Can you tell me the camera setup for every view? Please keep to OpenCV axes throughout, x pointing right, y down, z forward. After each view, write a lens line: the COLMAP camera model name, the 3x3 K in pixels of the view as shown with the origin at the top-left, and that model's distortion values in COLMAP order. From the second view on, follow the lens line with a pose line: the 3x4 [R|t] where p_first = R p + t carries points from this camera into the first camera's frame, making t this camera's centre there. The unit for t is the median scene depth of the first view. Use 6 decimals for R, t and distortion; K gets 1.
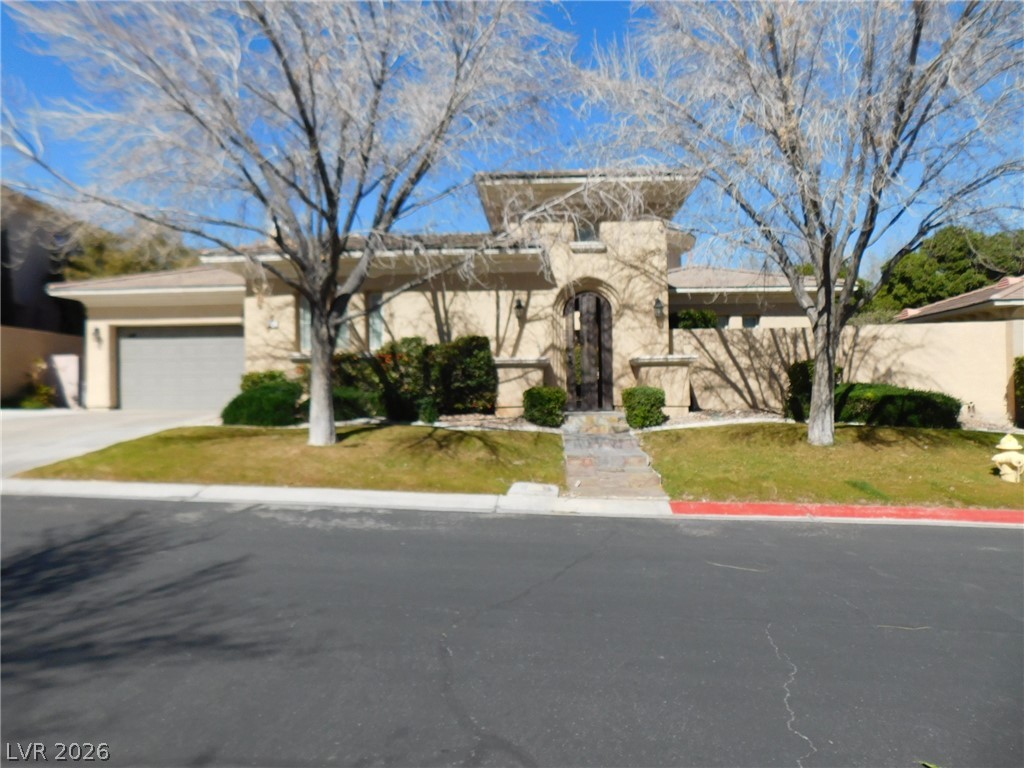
lens RADIAL K [[687.4, 0, 512.0], [0, 687.4, 384.0], [0, 0, 1]] dist [-0.077731, 0.082514]
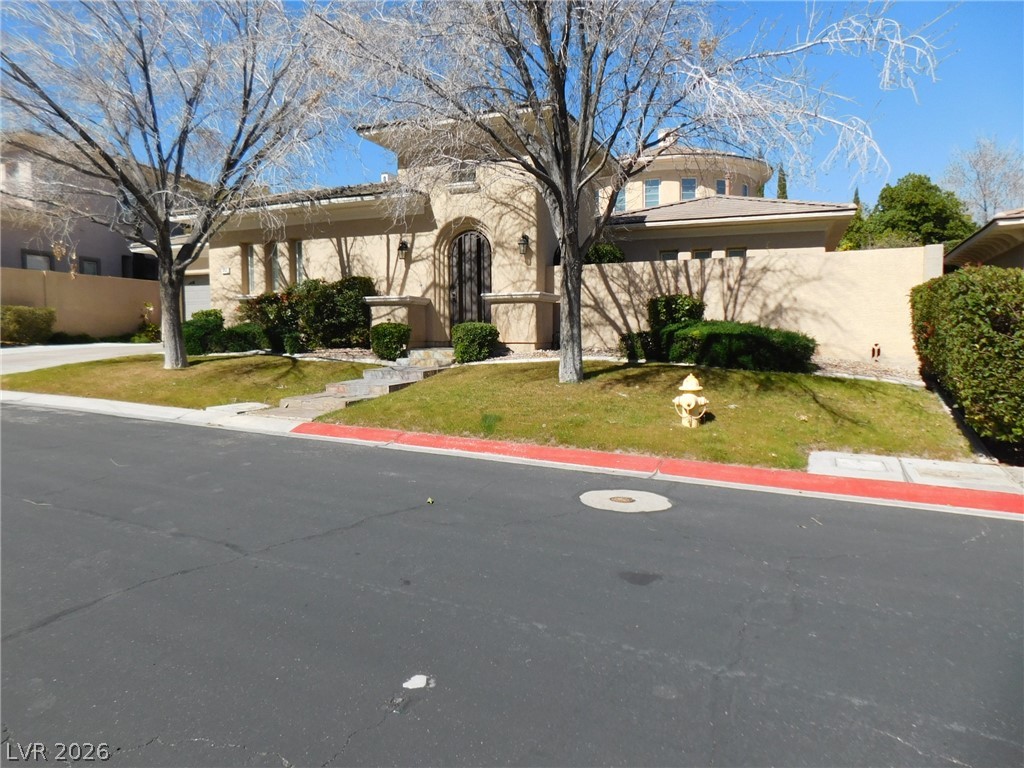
lens RADIAL K [[687.4, 0, 512.0], [0, 687.4, 384.0], [0, 0, 1]] dist [-0.077731, 0.082514]
pose [[0.939956, 0.033305, -0.339666, 0.533612], [-0.005559, 0.996589, 0.082333, 0.009238], [0.341249, -0.075501, 0.936936, 0.043961]]
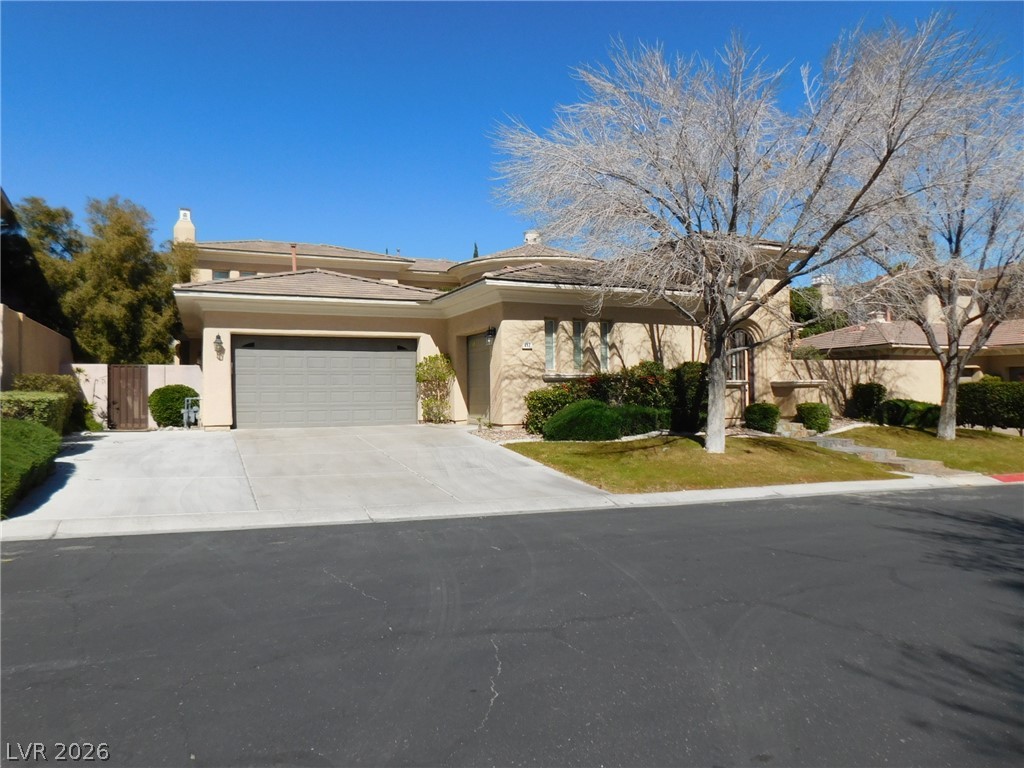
lens RADIAL K [[687.4, 0, 512.0], [0, 687.4, 384.0], [0, 0, 1]] dist [-0.077731, 0.082514]
pose [[0.888322, 0.007809, 0.459154, -0.877902], [-0.002811, 0.999929, -0.011567, -0.015231], [-0.459212, 0.008985, 0.888281, 0.052560]]
